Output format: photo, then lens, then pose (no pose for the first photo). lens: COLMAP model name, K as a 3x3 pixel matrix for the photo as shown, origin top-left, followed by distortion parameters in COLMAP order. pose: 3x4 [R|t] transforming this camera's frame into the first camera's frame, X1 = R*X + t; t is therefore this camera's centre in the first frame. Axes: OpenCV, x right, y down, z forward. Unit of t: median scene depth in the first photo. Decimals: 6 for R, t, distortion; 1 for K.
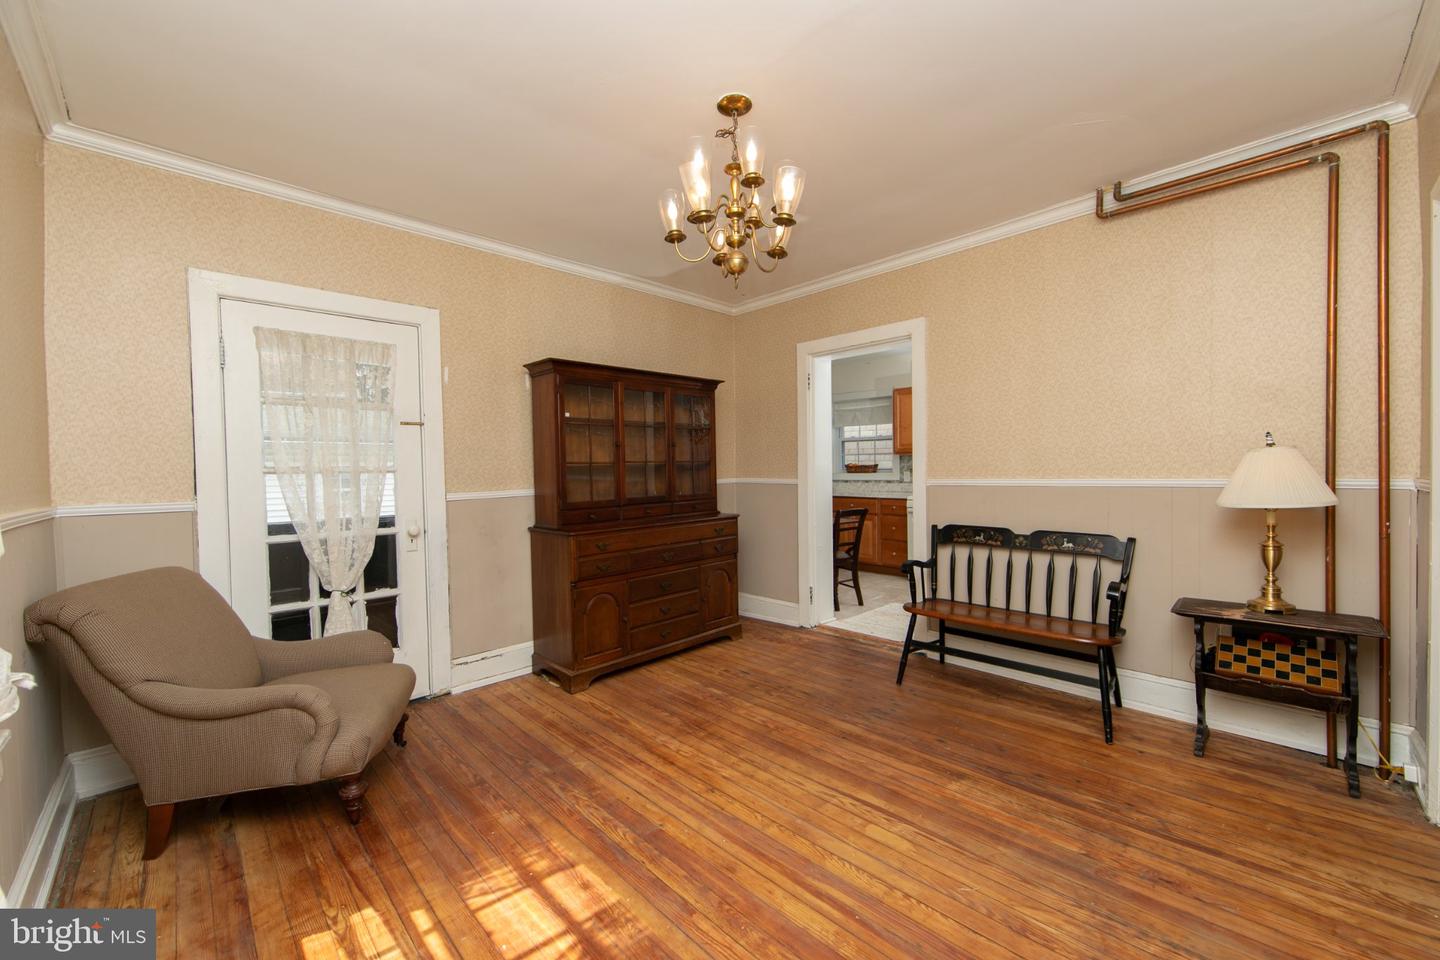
lens RADIAL K [[578.4, 0, 711.3], [0, 578.4, 484.1], [0, 0, 1]] dist [-0.000326, -0.000116]
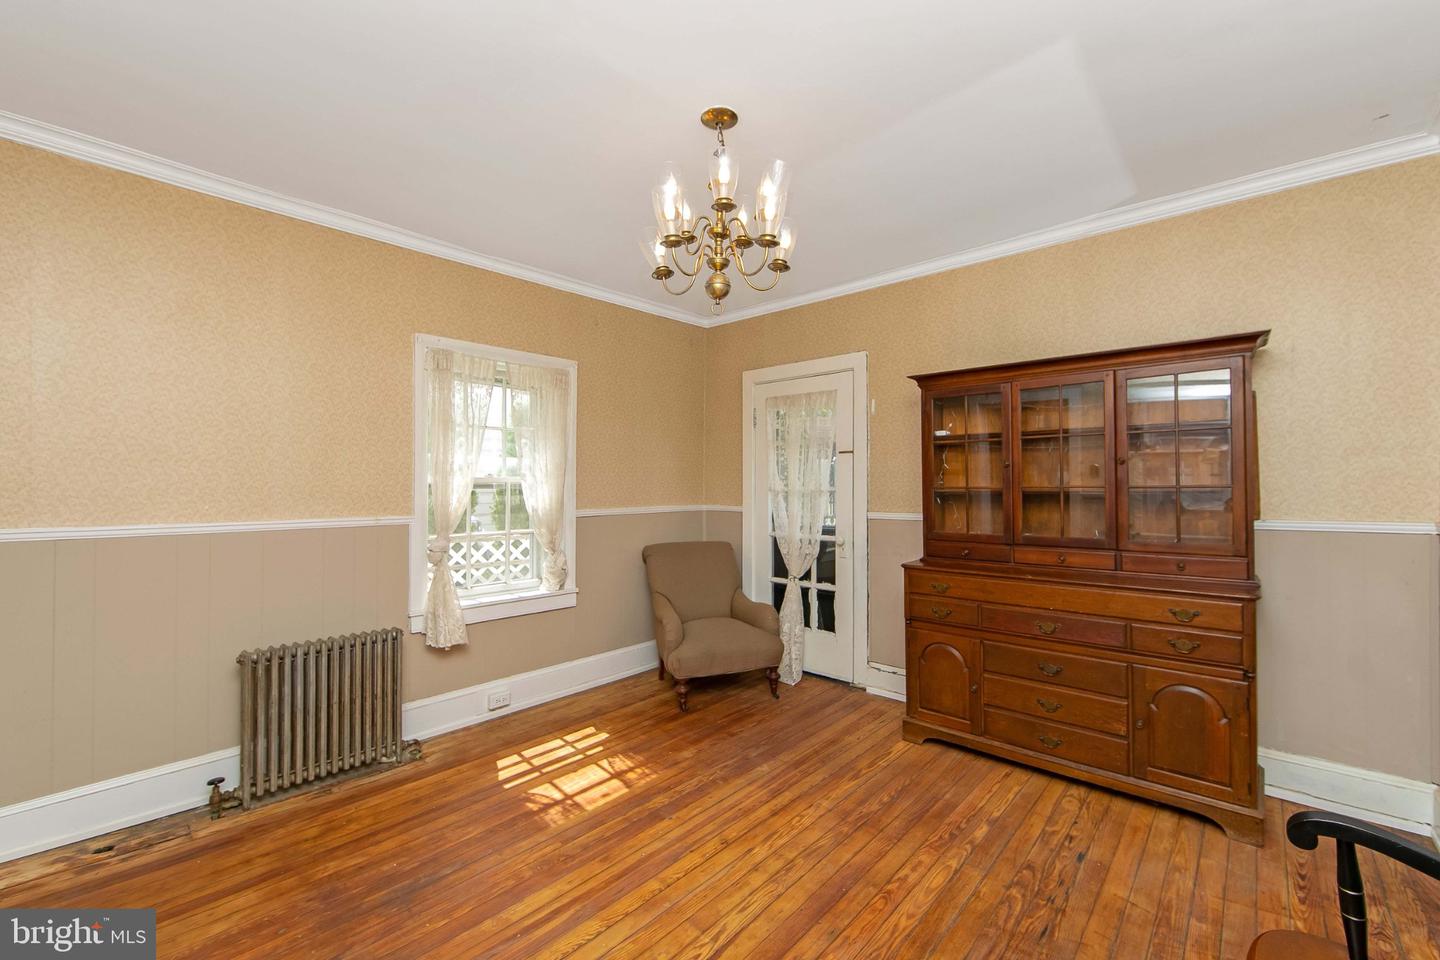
lens RADIAL K [[588.1, 0, 720.0], [0, 588.1, 480.0], [0, 0, 1]] dist [-0.013934, -0.000100]
pose [[0.056492, 0.015715, -0.998279, 0.906366], [-0.023458, 0.999621, 0.014408, -0.076150], [0.998127, 0.022603, 0.056840, 0.880660]]
